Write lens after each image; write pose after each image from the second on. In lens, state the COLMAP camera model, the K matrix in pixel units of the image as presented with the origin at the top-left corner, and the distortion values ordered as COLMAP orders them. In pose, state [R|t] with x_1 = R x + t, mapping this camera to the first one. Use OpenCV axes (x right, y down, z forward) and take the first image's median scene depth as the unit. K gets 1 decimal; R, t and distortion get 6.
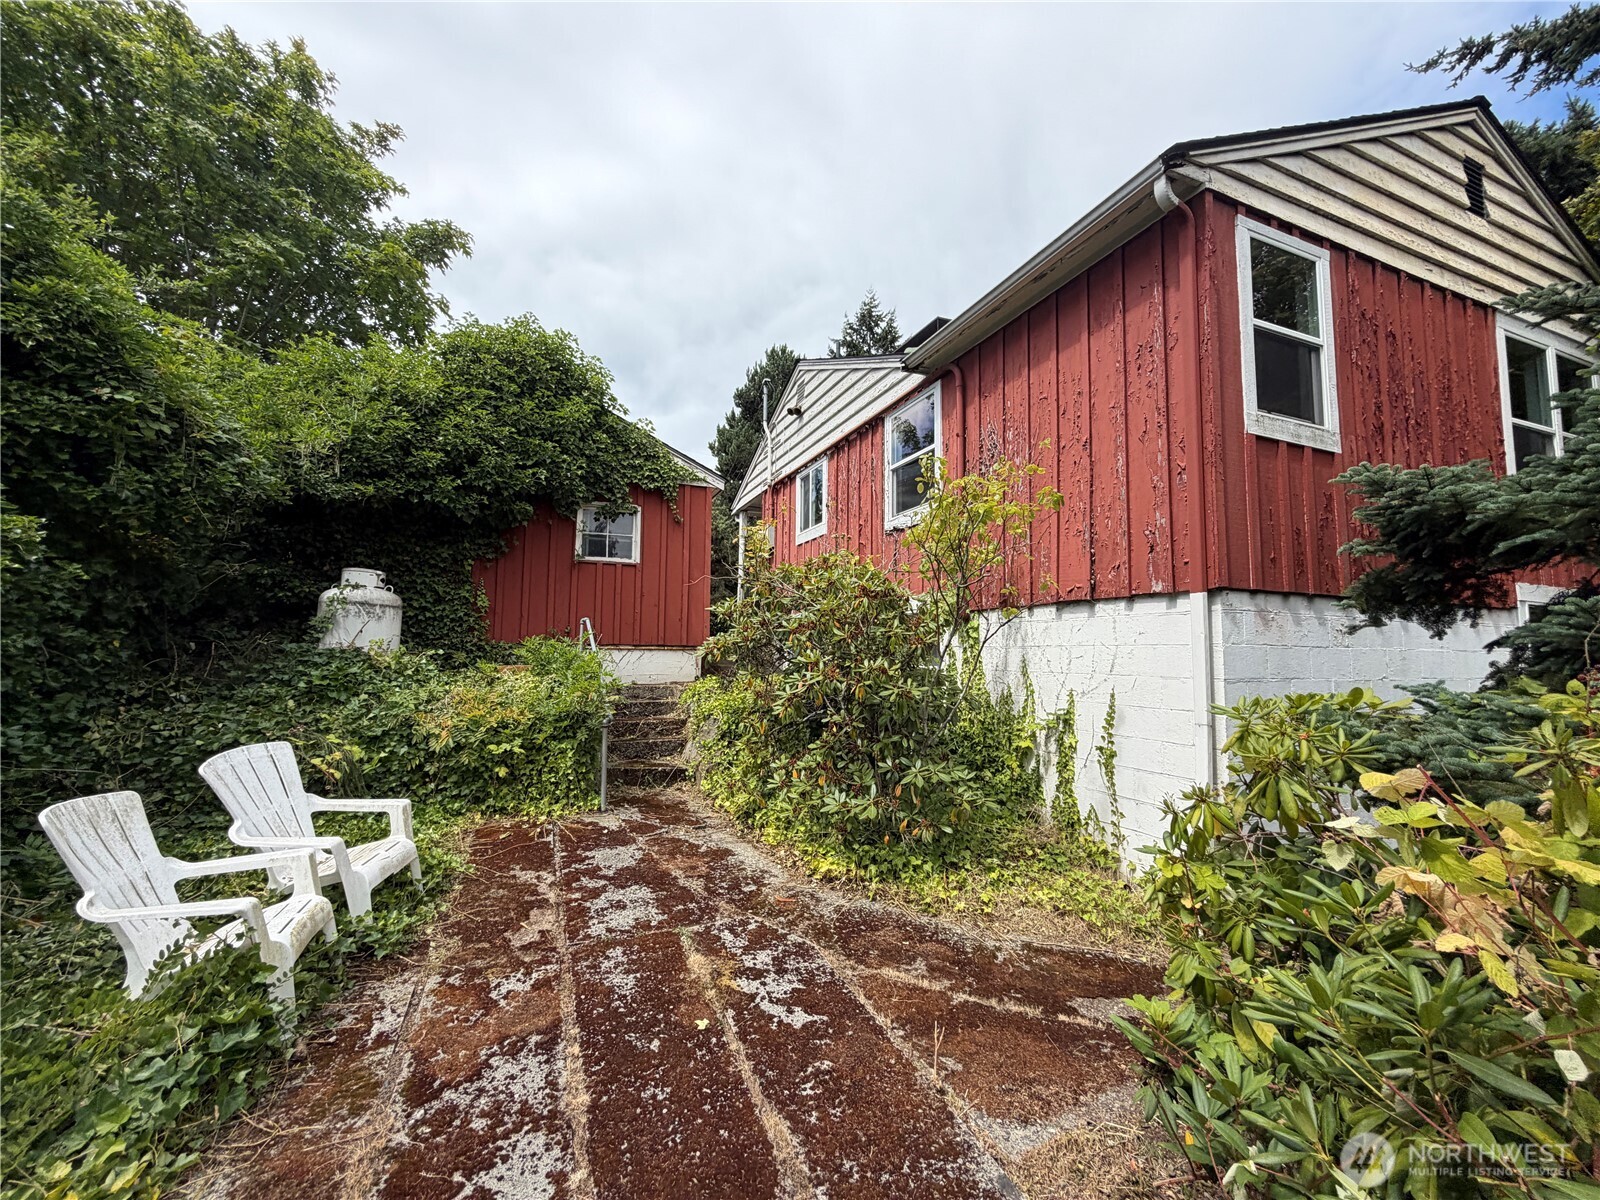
lens RADIAL K [[642.6, 0, 800.4], [0, 642.6, 602.0], [0, 0, 1]] dist [-0.001180, 0.000130]
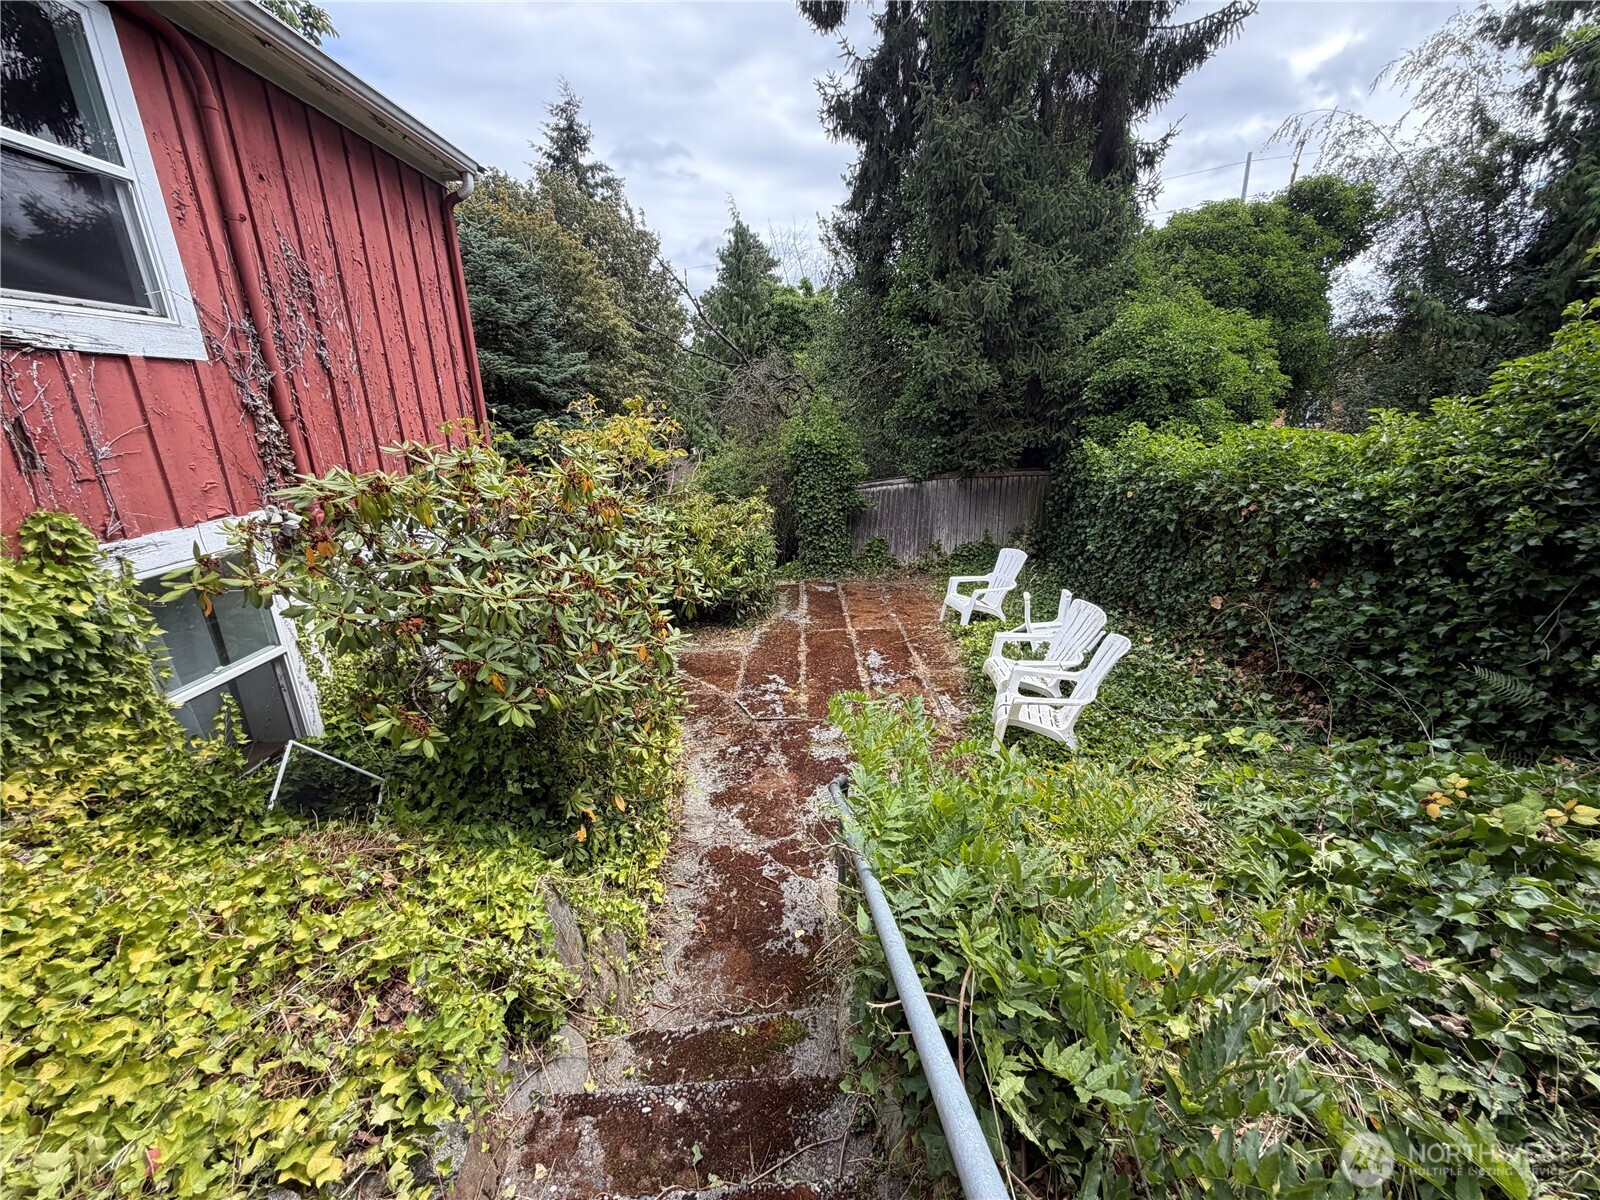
lens RADIAL K [[642.6, 0, 801.7], [0, 642.6, 601.8], [0, 0, 1]] dist [-0.001180, 0.000130]
pose [[-0.924481, -0.106373, 0.366087, -0.811185], [-0.018644, 0.971749, 0.235278, -0.153533], [-0.380772, 0.210685, -0.900347, 2.625191]]
